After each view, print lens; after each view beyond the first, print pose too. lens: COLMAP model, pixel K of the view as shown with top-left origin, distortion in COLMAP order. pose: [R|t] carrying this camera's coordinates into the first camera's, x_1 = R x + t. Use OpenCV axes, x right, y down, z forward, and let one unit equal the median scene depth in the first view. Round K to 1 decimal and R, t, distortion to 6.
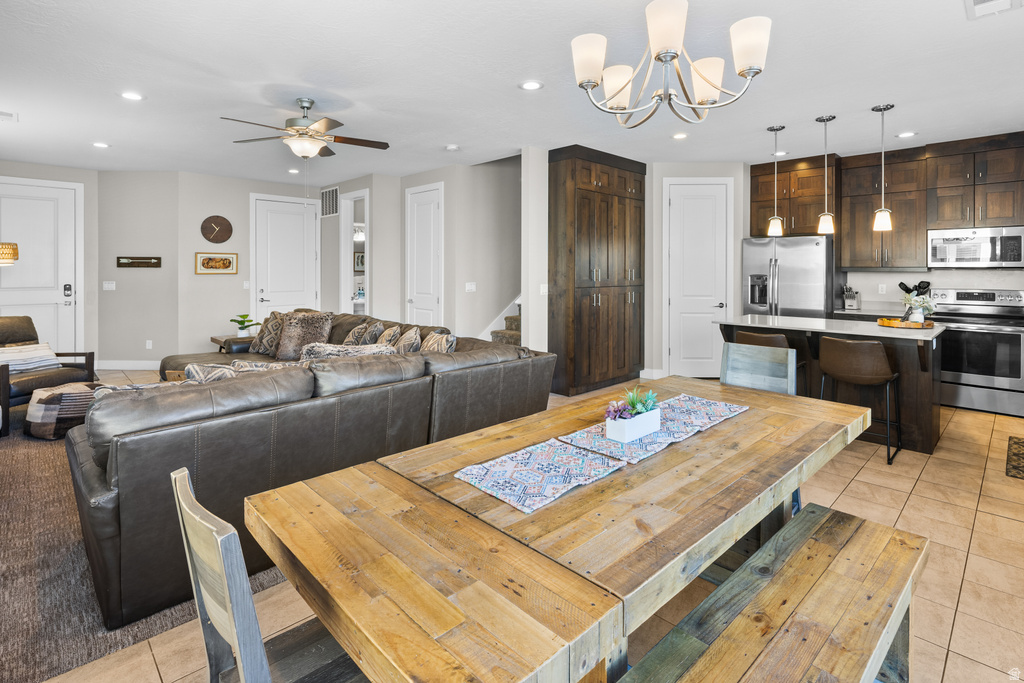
lens RADIAL K [[498.8, 0, 507.9], [0, 498.8, 270.2], [0, 0, 1]] dist [-0.001189, -0.001091]
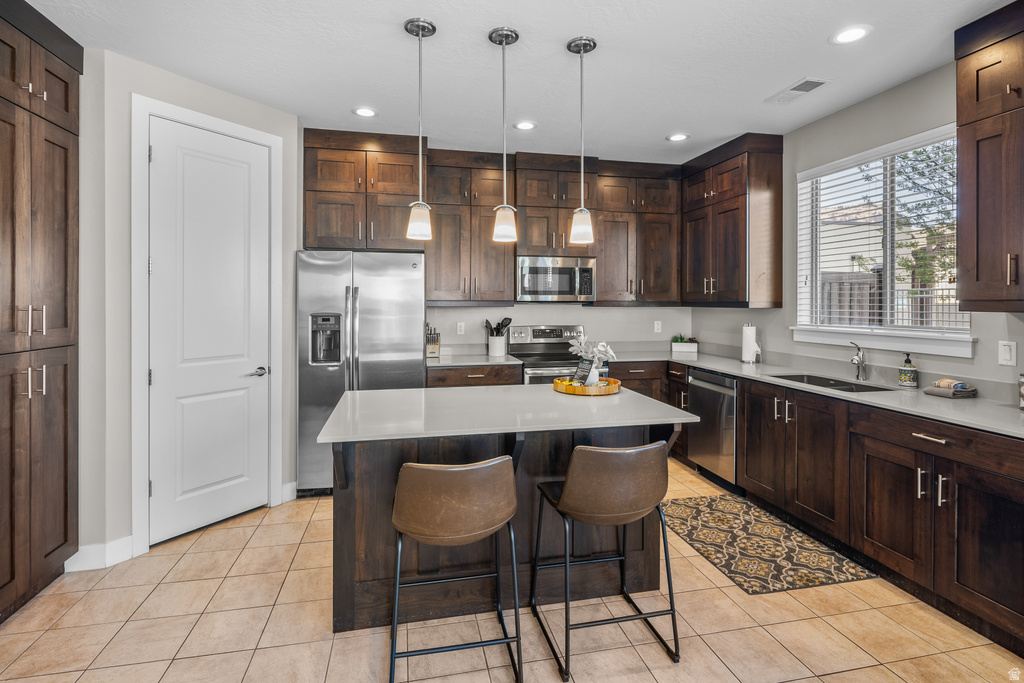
lens RADIAL K [[498.9, 0, 507.5], [0, 498.9, 303.6], [0, 0, 1]] dist [0.003423, -0.001217]
pose [[0.529165, -0.003300, 0.848512, 0.121429], [0.001103, 0.999994, 0.003202, -0.003887], [-0.848518, -0.000759, 0.529166, 0.524283]]
